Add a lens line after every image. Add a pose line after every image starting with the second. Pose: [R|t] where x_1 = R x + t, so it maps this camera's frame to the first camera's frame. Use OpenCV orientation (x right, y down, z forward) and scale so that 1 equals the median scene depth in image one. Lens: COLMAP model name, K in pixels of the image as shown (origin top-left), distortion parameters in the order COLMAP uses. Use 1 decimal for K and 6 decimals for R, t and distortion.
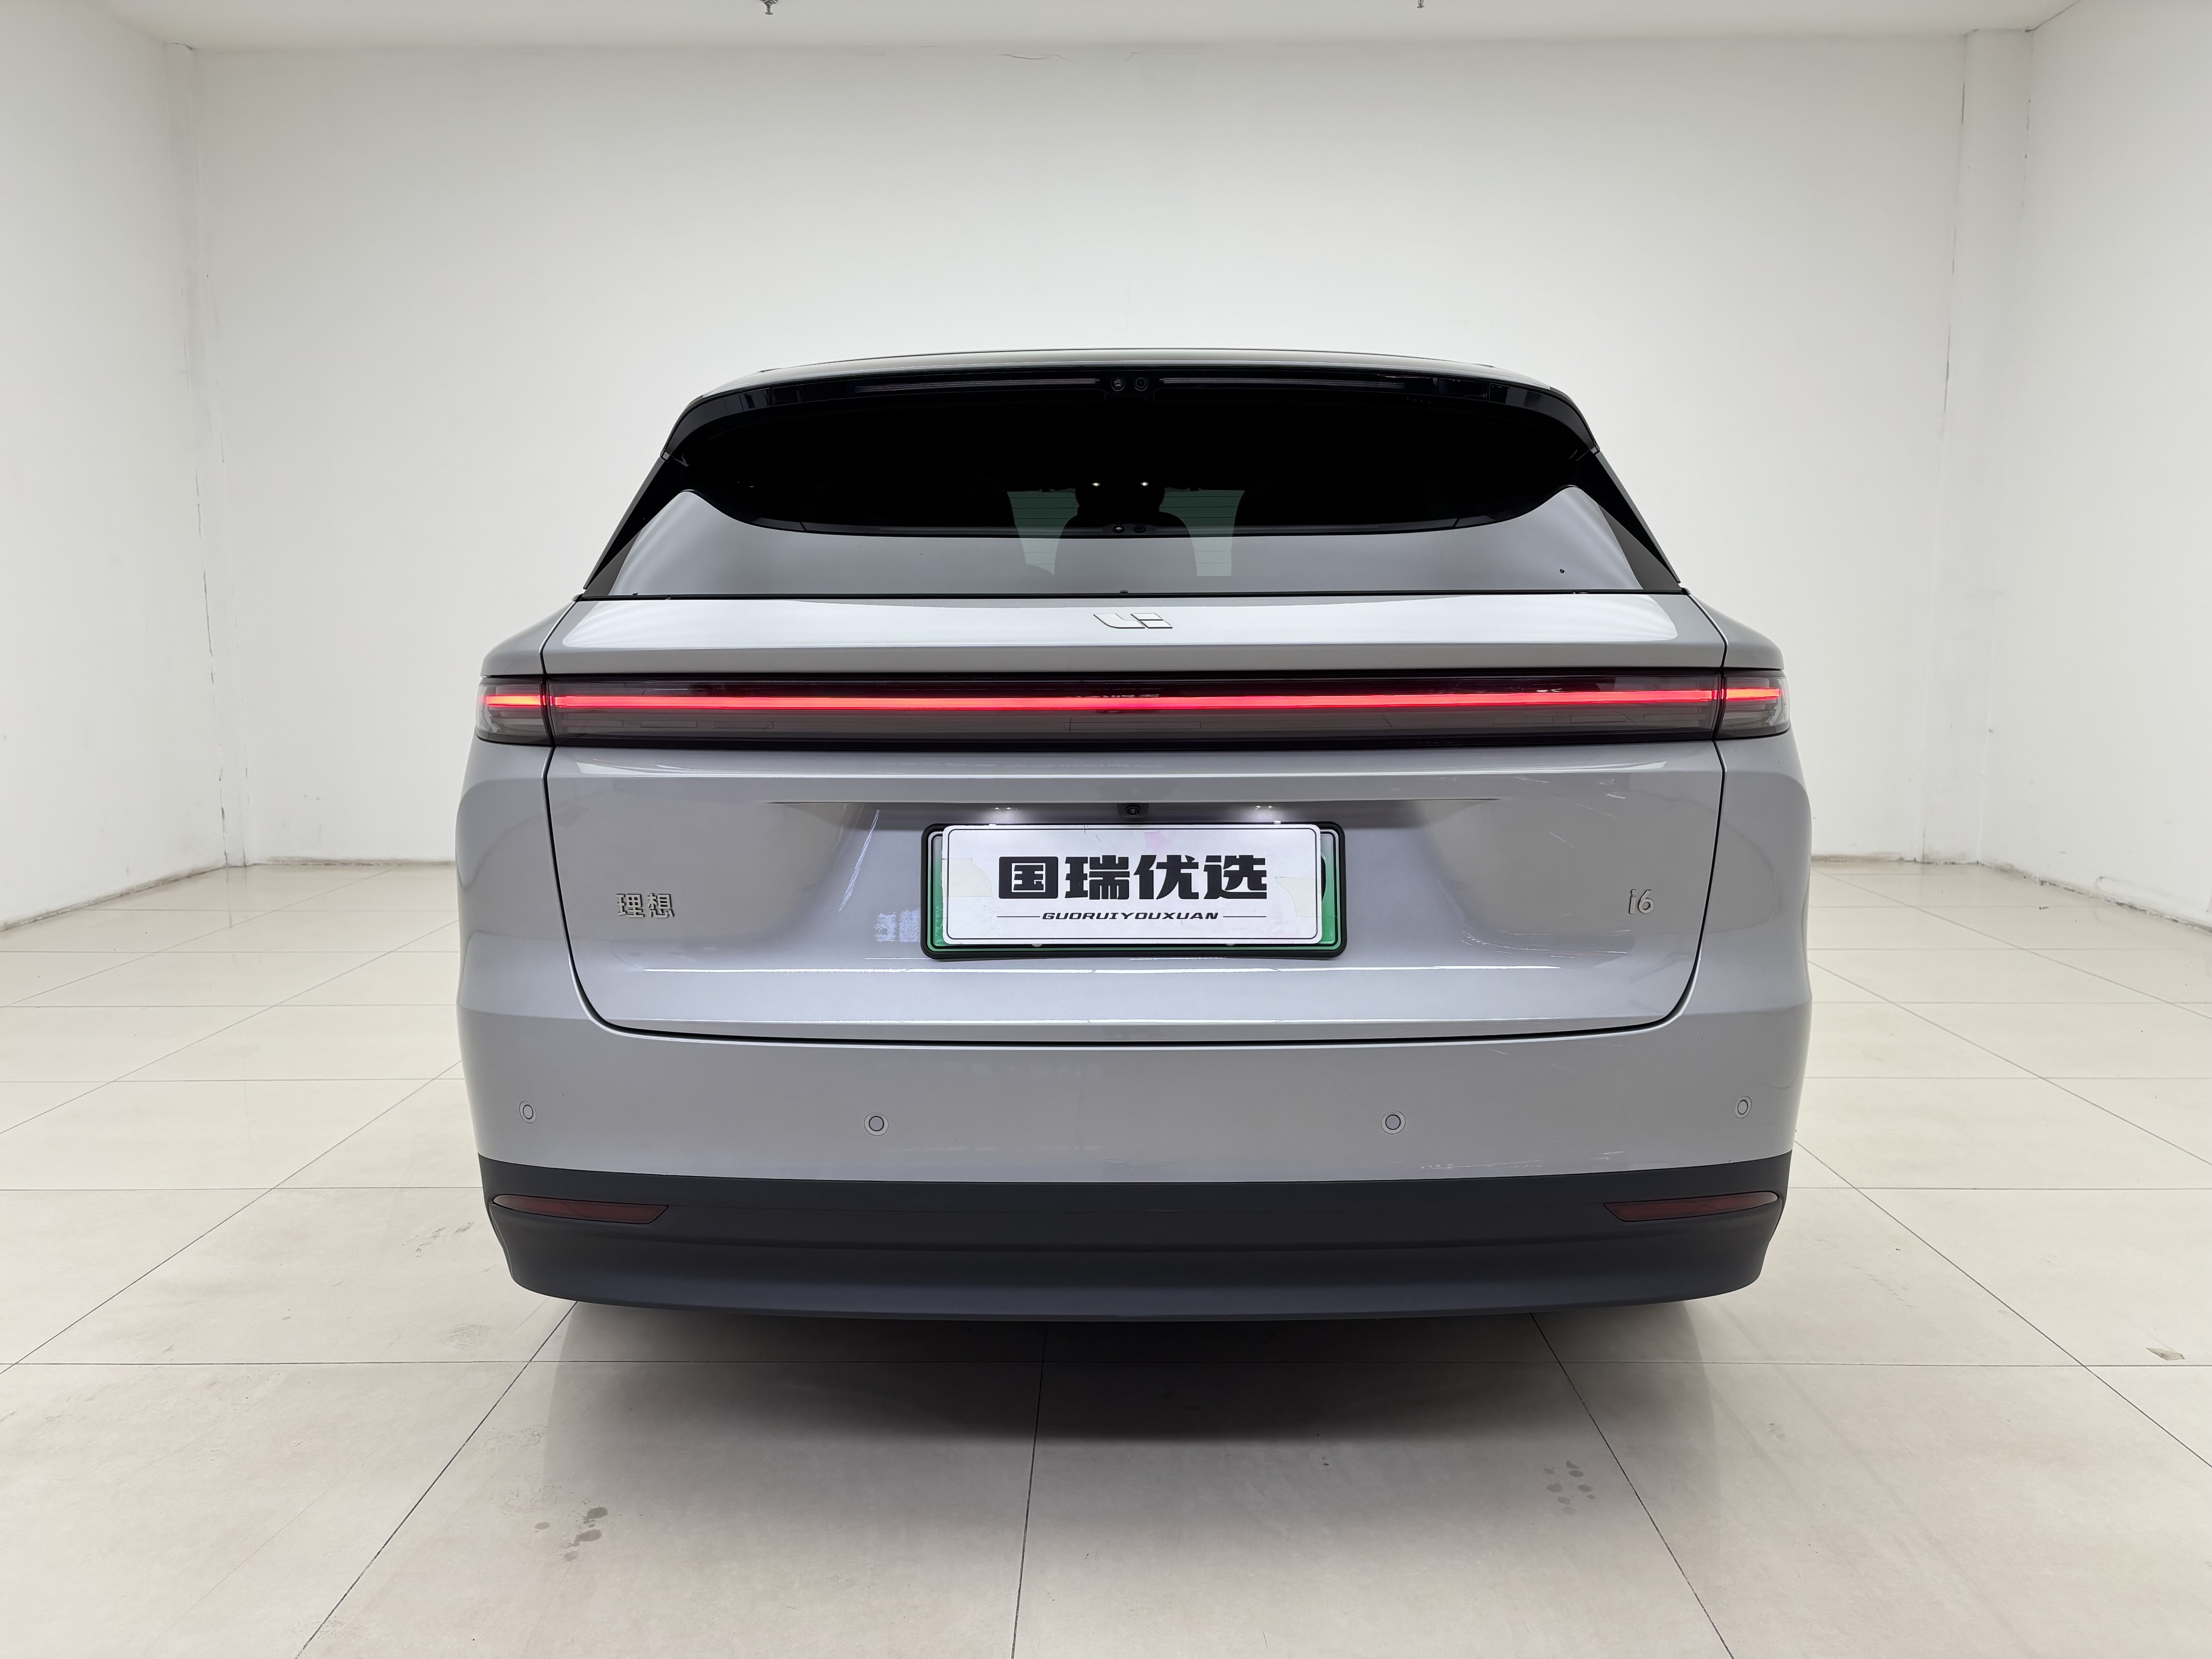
lens RADIAL K [[1680.0, 0, 1120.8], [0, 1680.0, 786.6], [0, 0, 1]] dist [0.046519, -0.051278]
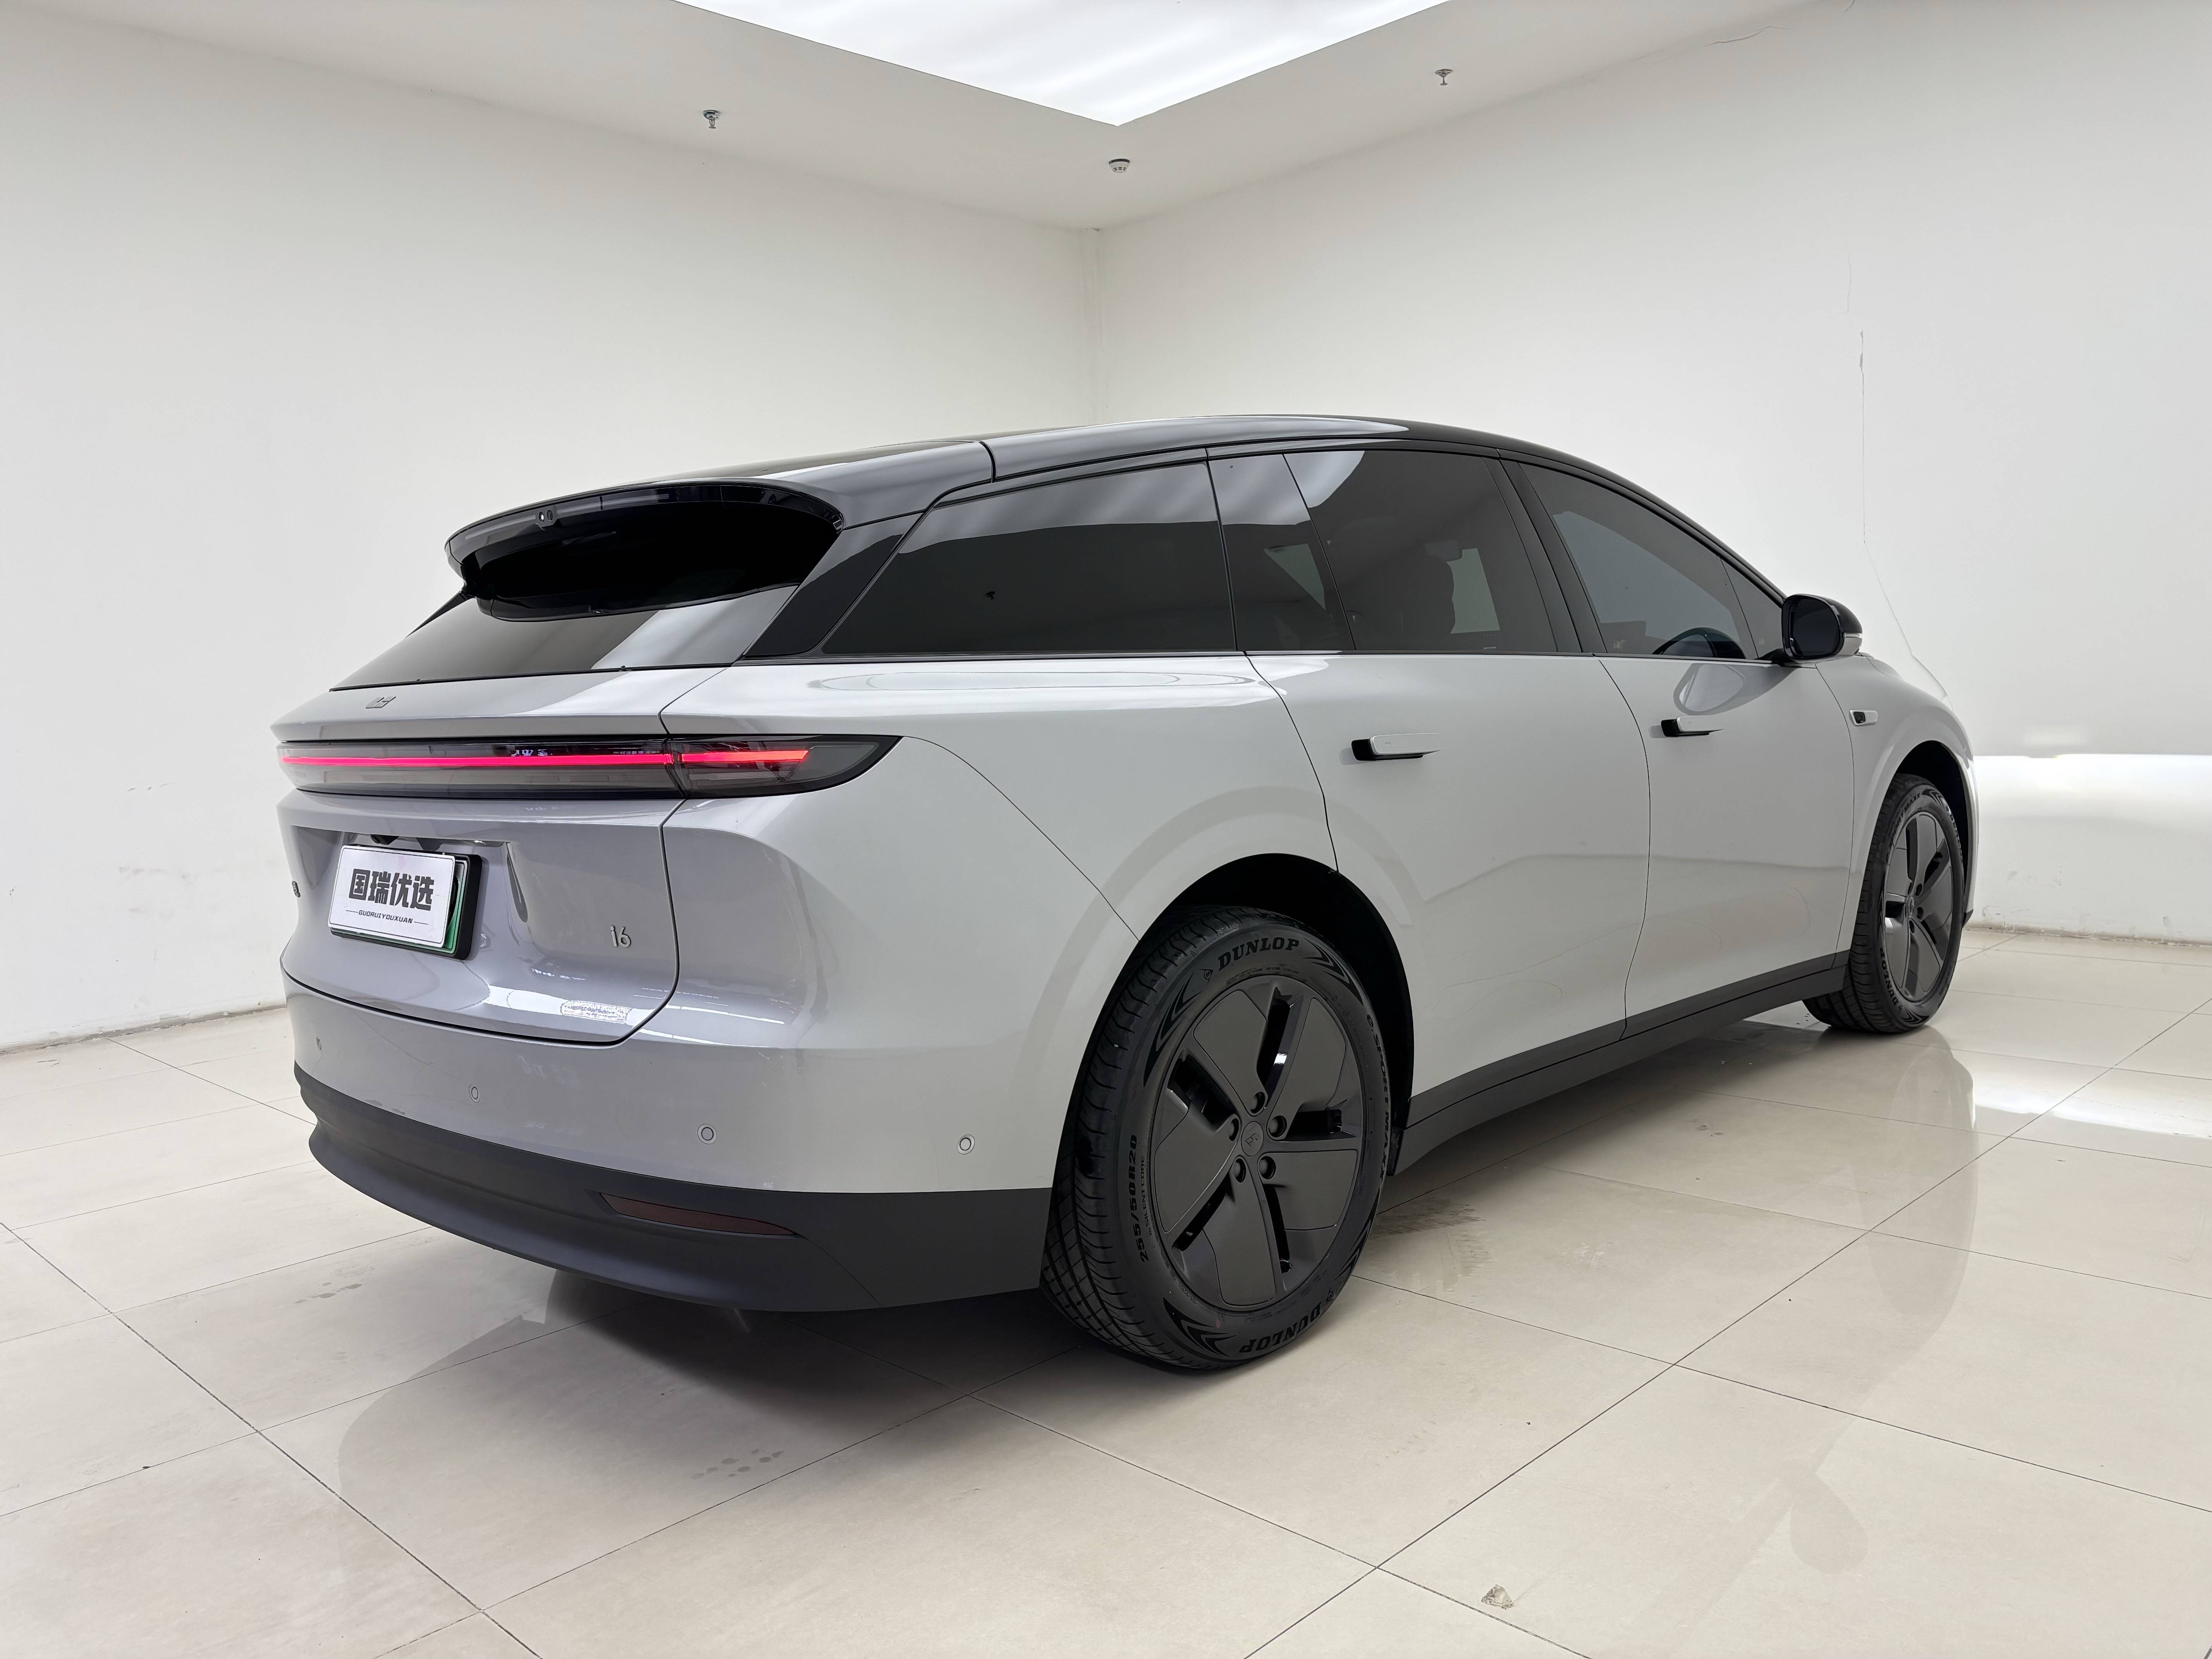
lens RADIAL K [[1680.0, 0, 1103.9], [0, 1680.0, 830.5], [0, 0, 1]] dist [0.046519, -0.051278]
pose [[0.704977, 0.031151, -0.708545, 1.593854], [-0.027272, 0.999487, 0.016807, -0.036848], [0.708705, 0.007474, 0.705465, 0.506565]]
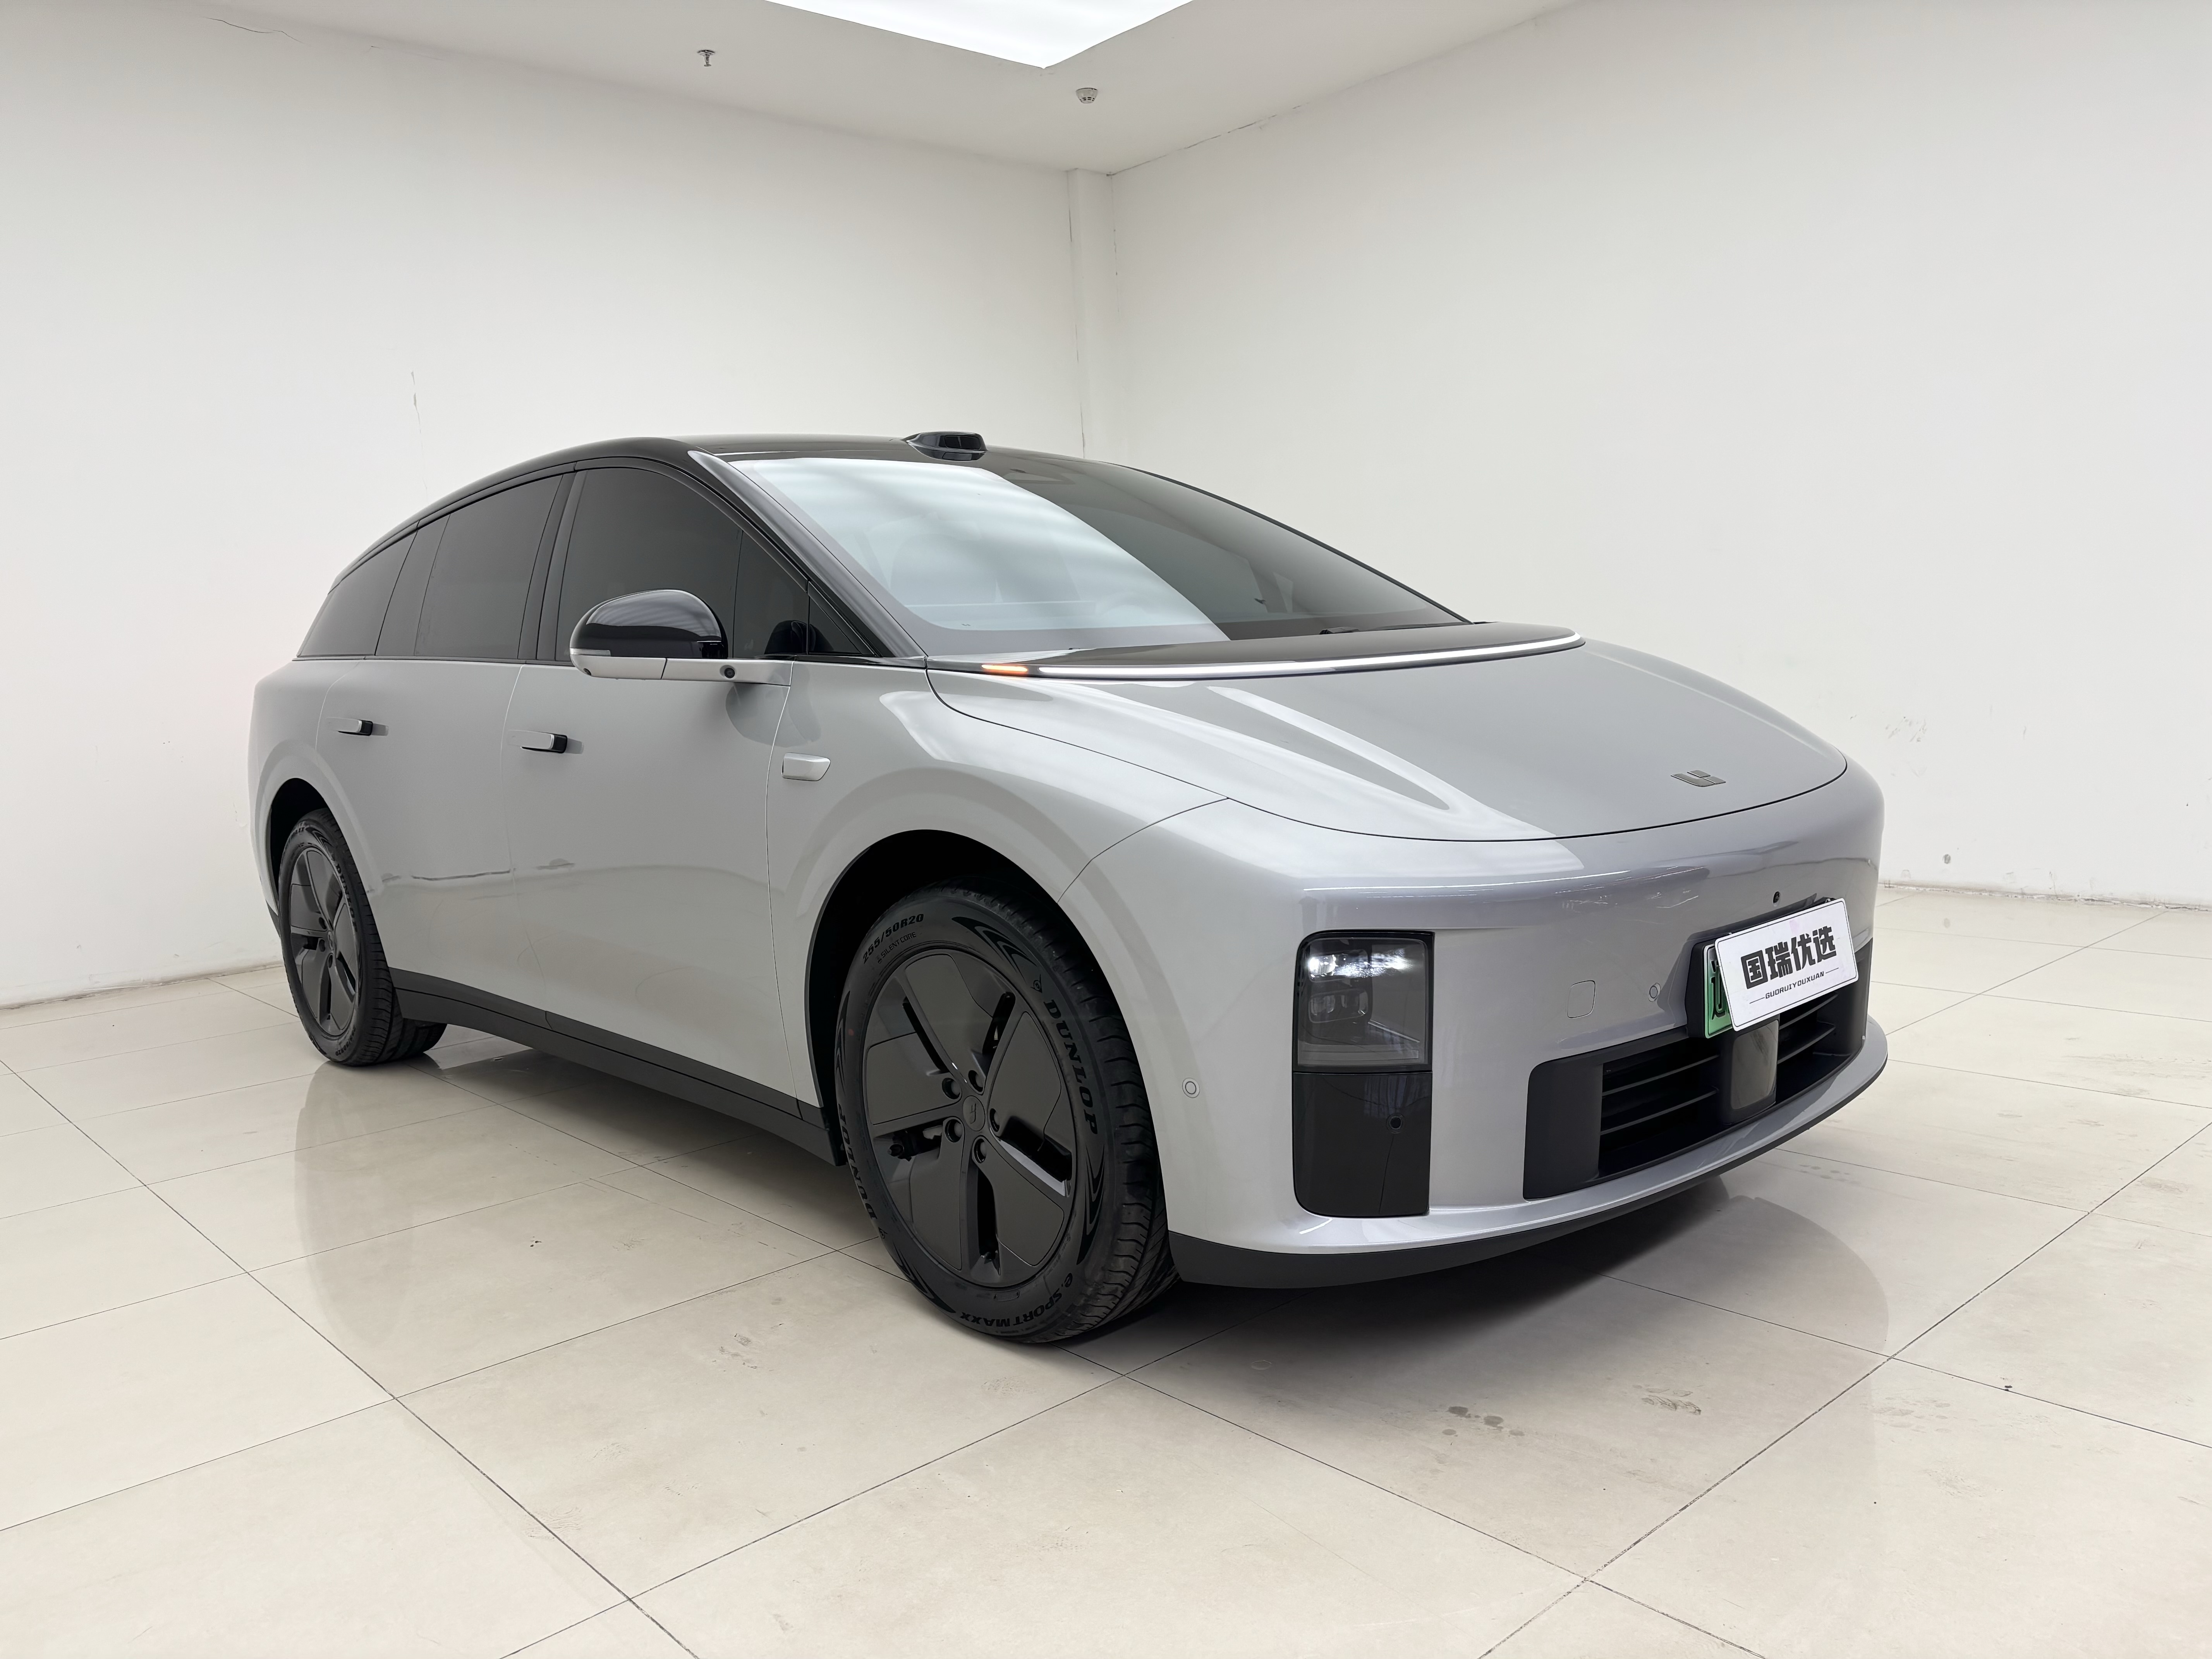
lens RADIAL K [[1680.0, 0, 1096.6], [0, 1680.0, 841.0], [0, 0, 1]] dist [0.046519, -0.051278]
pose [[0.741059, -0.116676, 0.661225, -1.491803], [0.124788, 0.991562, 0.035110, -0.009011], [-0.659742, 0.056495, 0.749365, 0.411510]]
